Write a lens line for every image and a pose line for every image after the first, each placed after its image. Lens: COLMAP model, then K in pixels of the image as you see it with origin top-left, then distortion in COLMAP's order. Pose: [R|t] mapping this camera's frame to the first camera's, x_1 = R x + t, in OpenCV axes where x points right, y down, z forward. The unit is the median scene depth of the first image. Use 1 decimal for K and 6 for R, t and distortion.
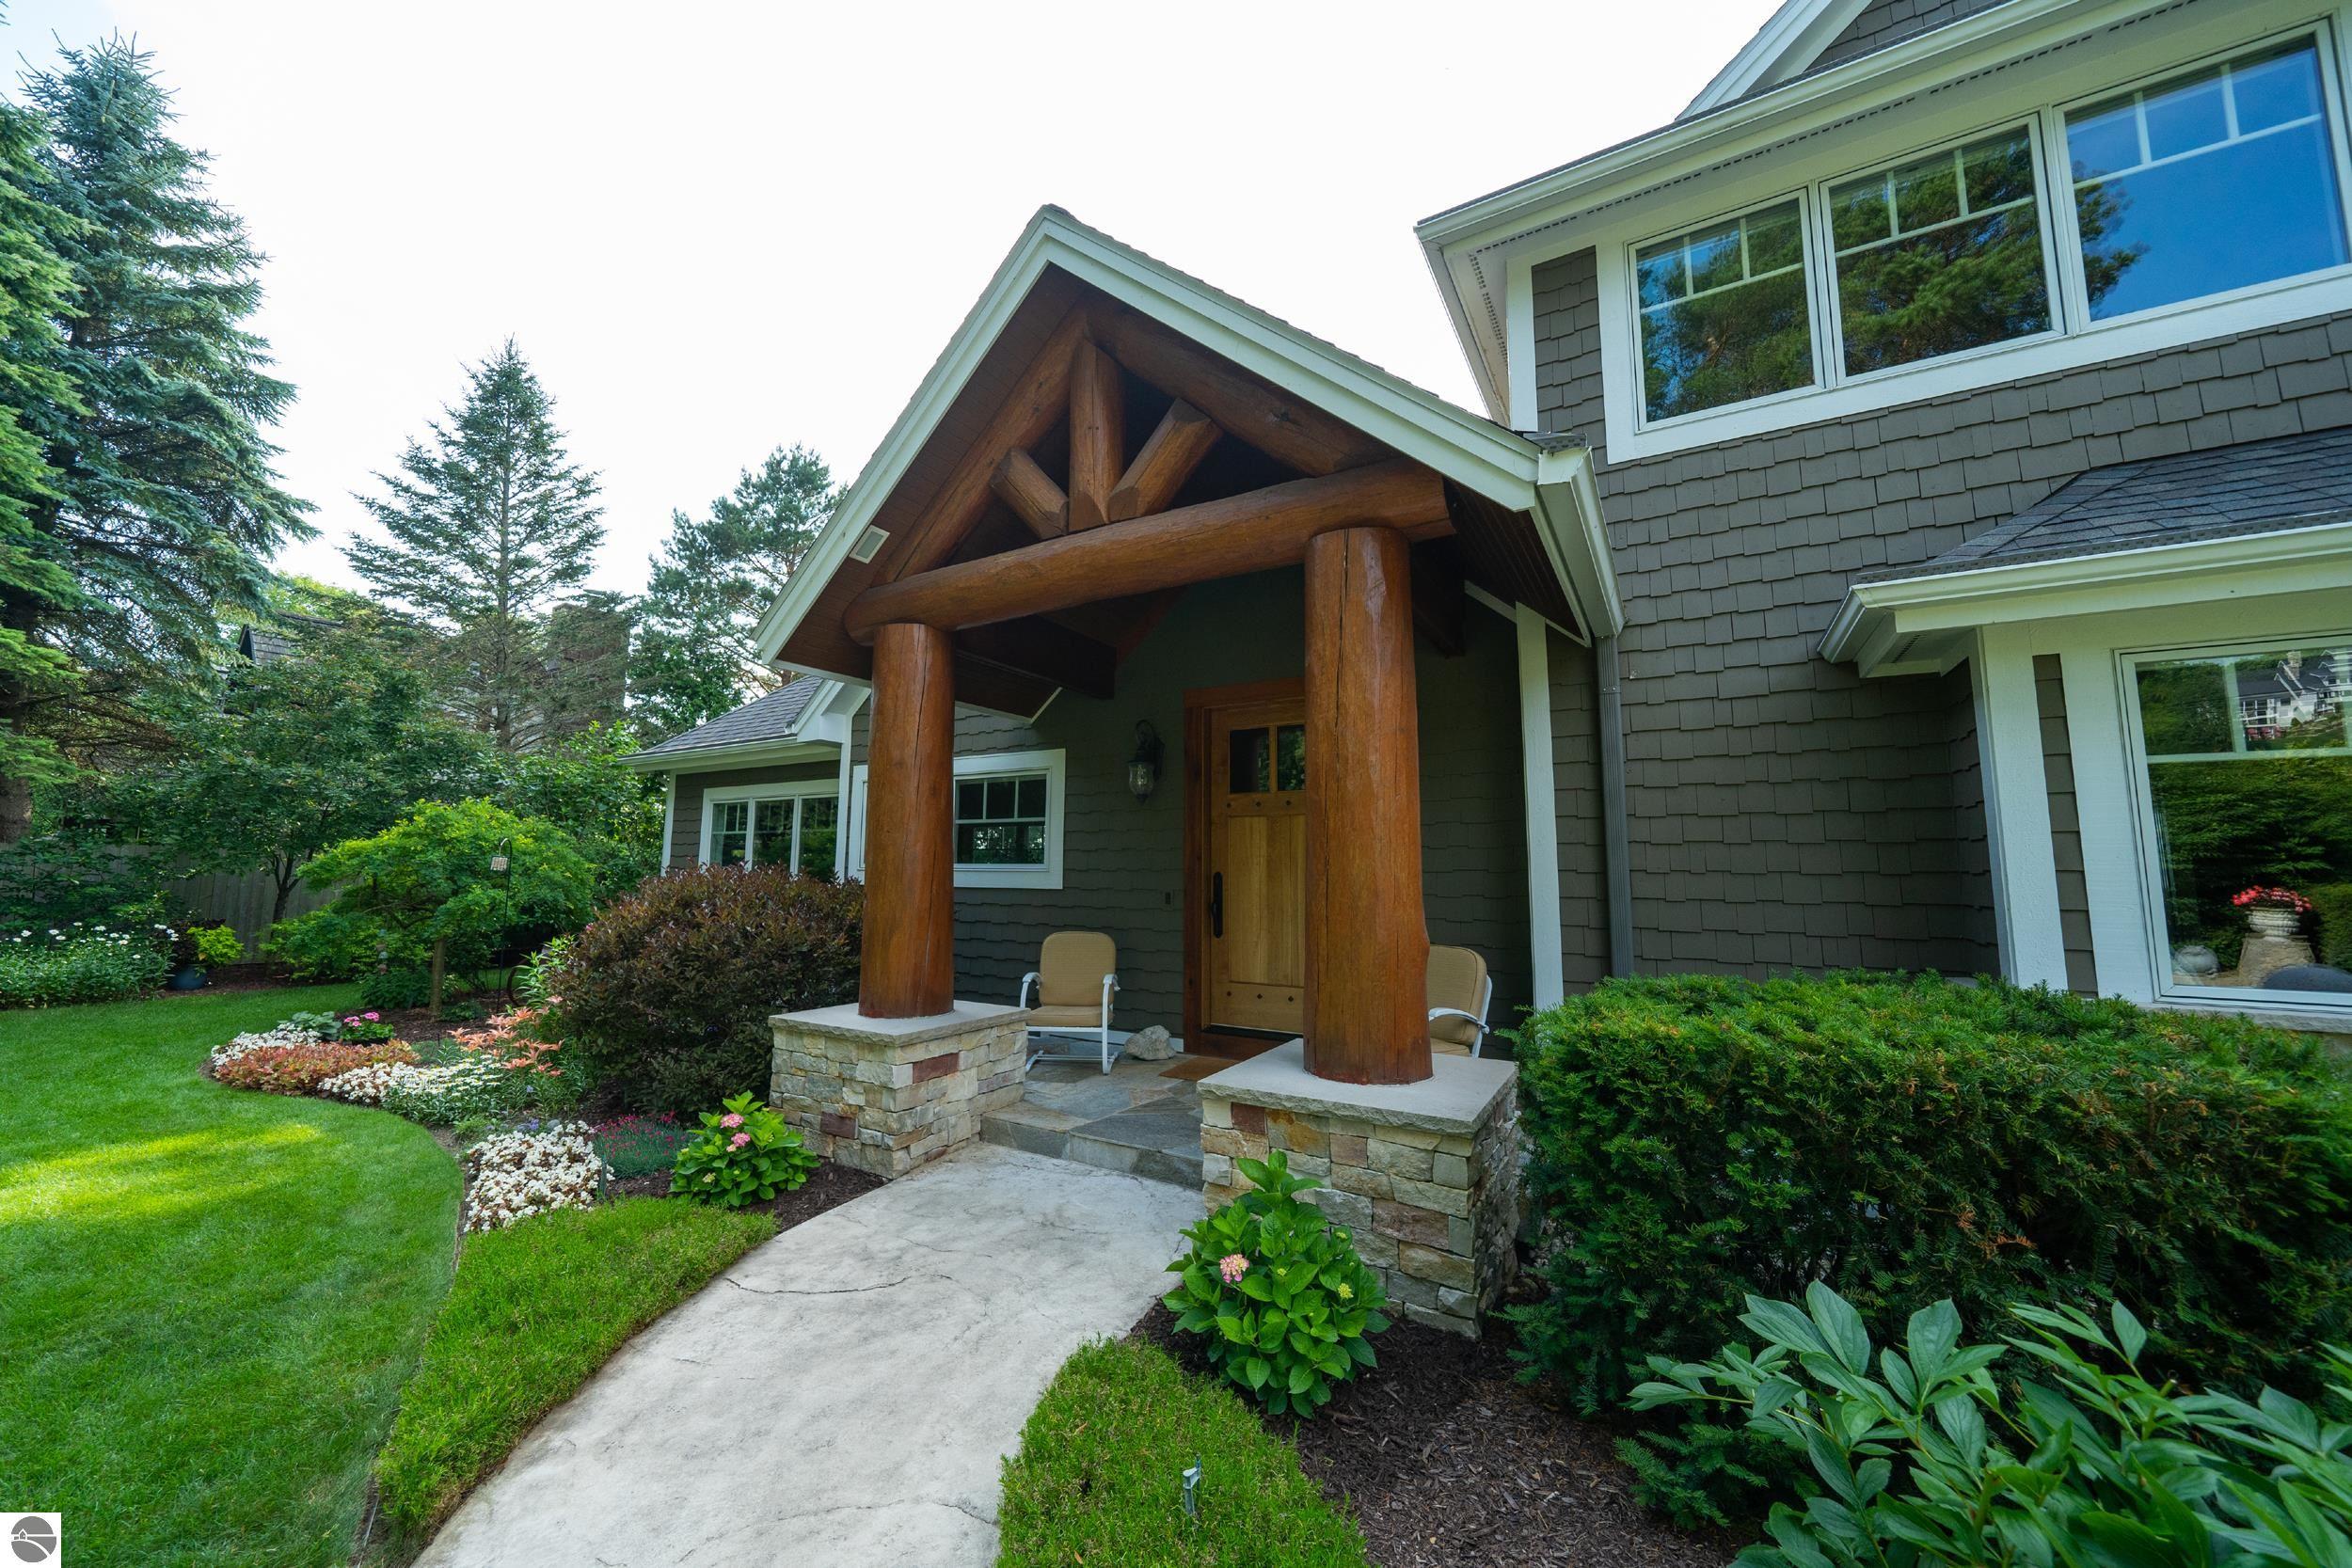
lens RADIAL K [[855.2, 0, 1172.1], [0, 855.2, 781.2], [0, 0, 1]] dist [0.002792, -0.000304]
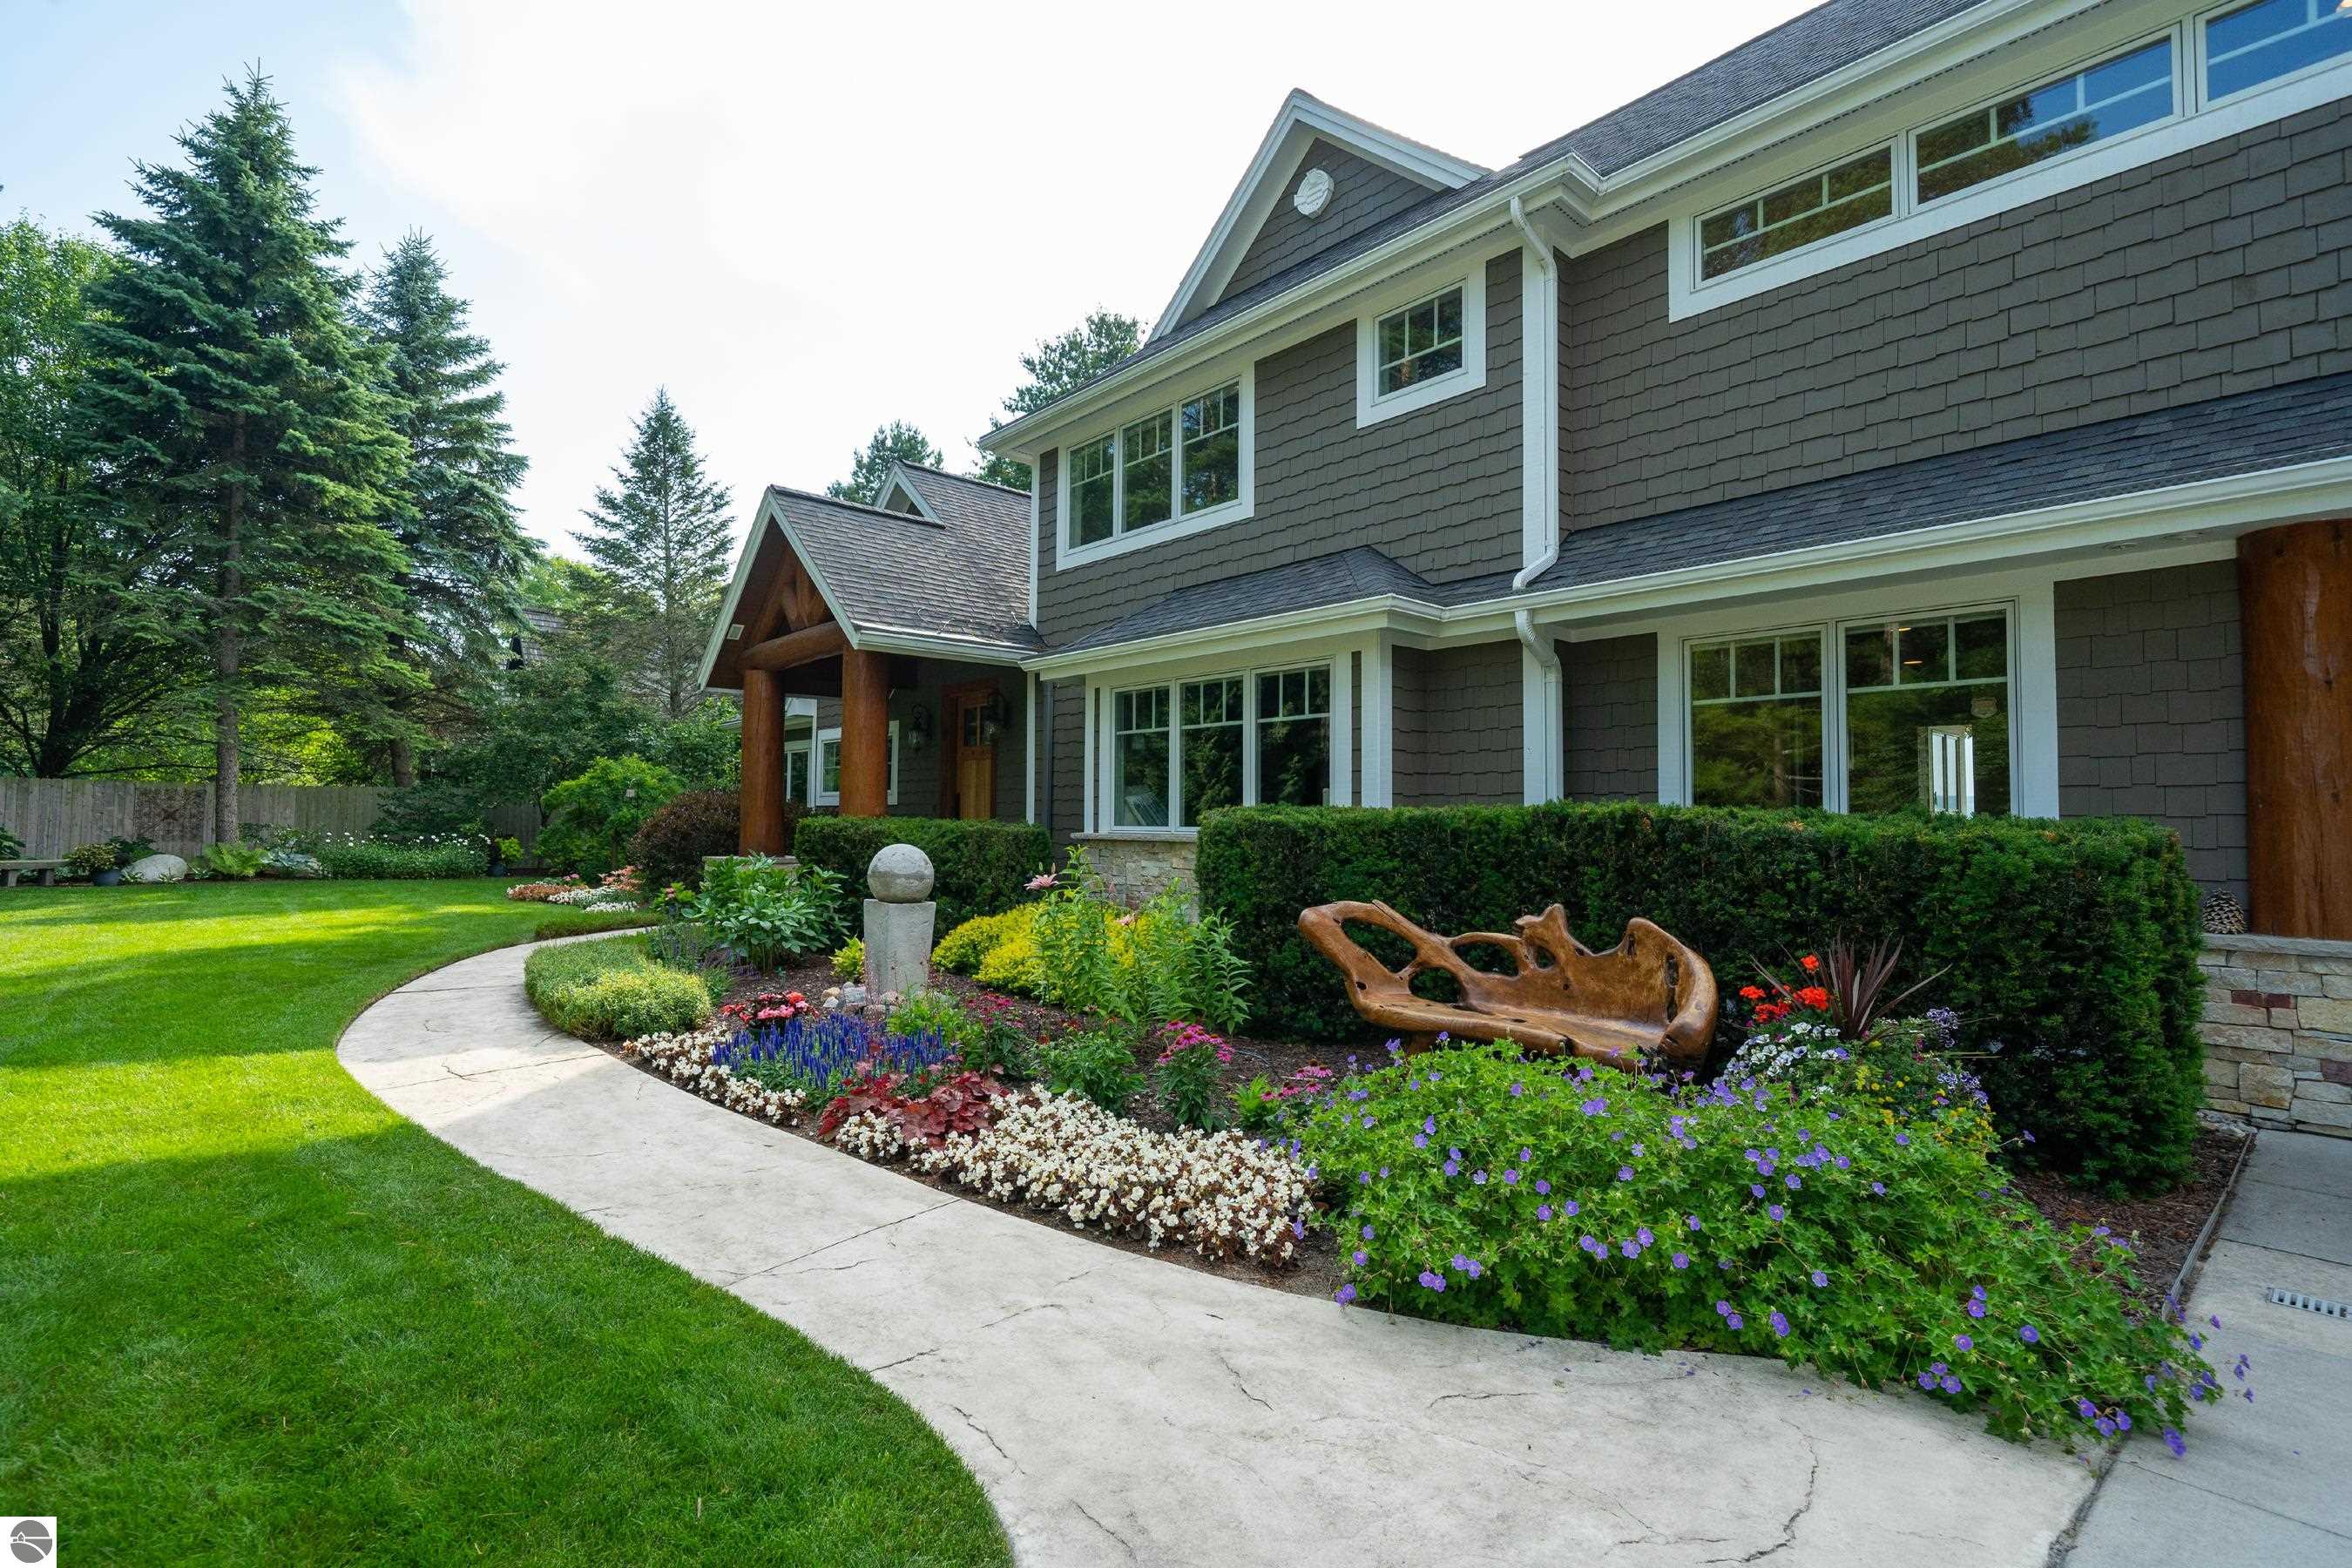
lens RADIAL K [[1097.1, 0, 1176.4], [0, 1097.1, 782.8], [0, 0, 1]] dist [0.021455, 0.000041]
pose [[0.955003, -0.011008, -0.296392, 0.544708], [0.030797, 0.997590, 0.062182, -0.017624], [0.294993, -0.068512, 0.953040, -0.468916]]
